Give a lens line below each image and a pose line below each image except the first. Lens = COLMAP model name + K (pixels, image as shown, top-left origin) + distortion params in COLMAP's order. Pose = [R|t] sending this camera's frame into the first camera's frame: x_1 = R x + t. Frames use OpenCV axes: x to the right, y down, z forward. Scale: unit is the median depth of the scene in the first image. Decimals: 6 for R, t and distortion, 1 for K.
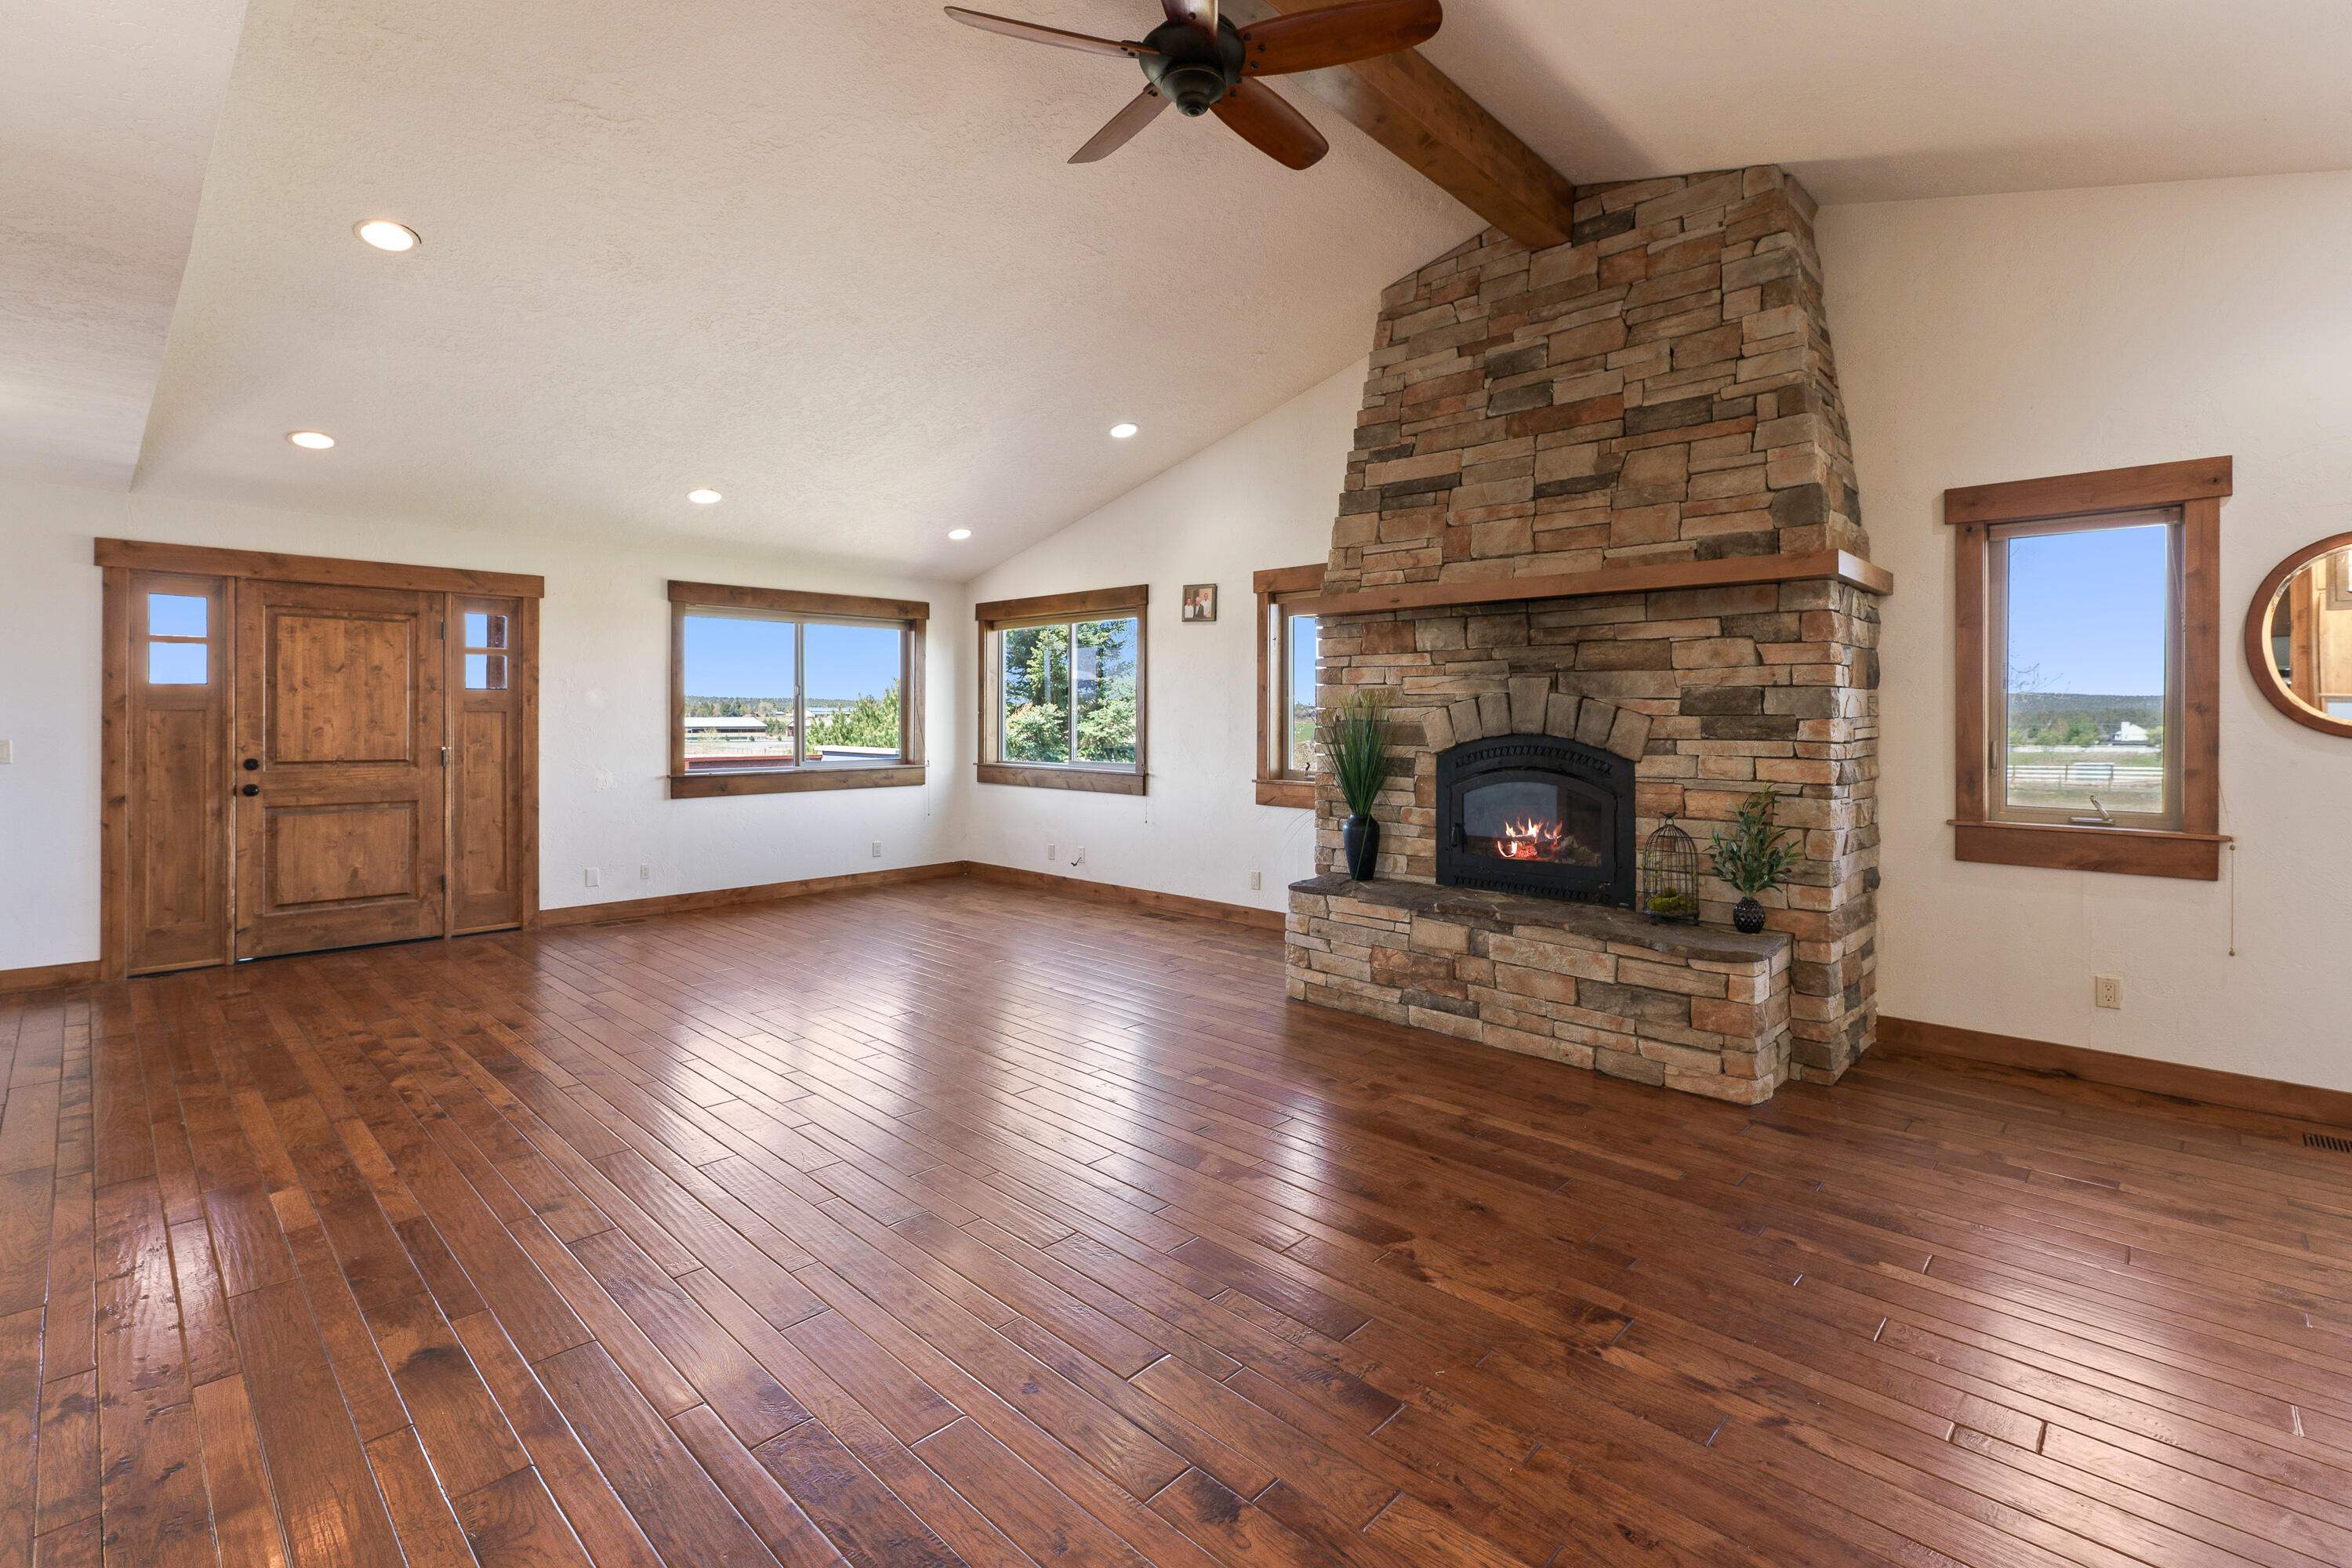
lens RADIAL K [[1040.2, 0, 1237.8], [0, 1040.2, 731.7], [0, 0, 1]] dist [-0.008187, -0.000036]
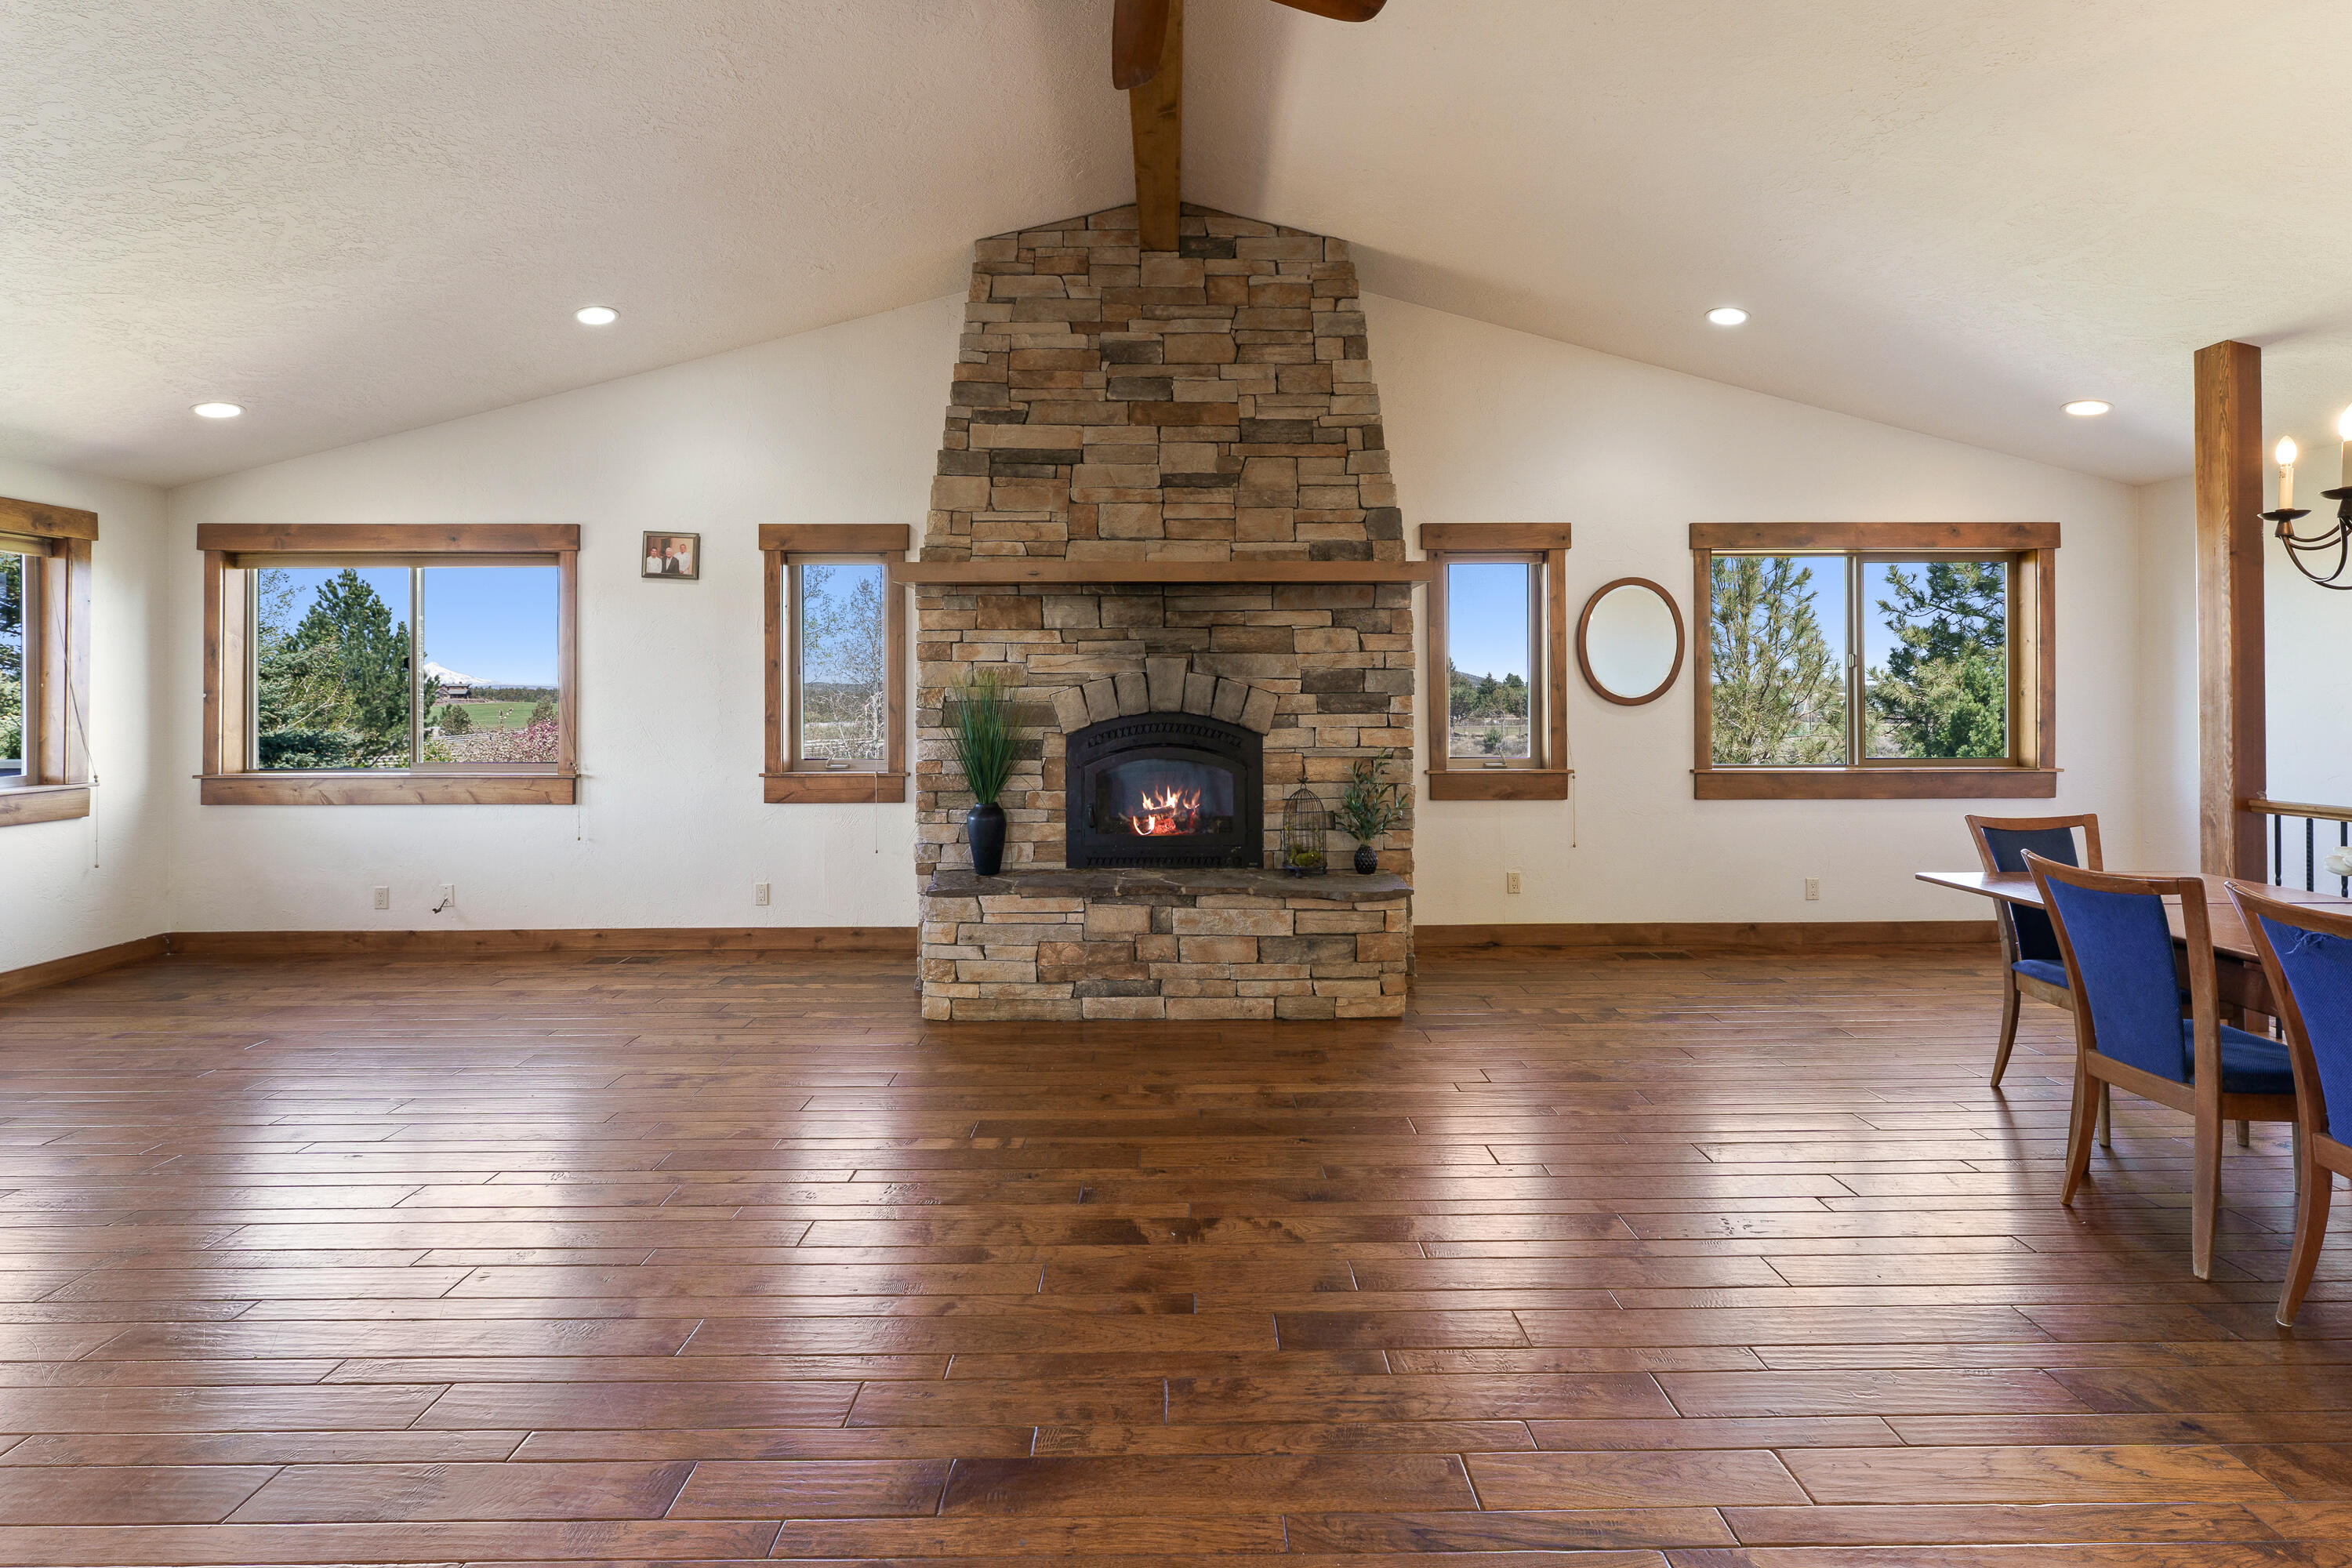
lens RADIAL K [[975.7, 0, 1158.8], [0, 975.7, 697.7], [0, 0, 1]] dist [-0.005709, 0.000760]
pose [[0.730608, -0.008213, 0.682747, -0.388746], [0.016614, 0.999845, -0.005752, -0.006721], [-0.682595, 0.015545, 0.730632, 0.288563]]
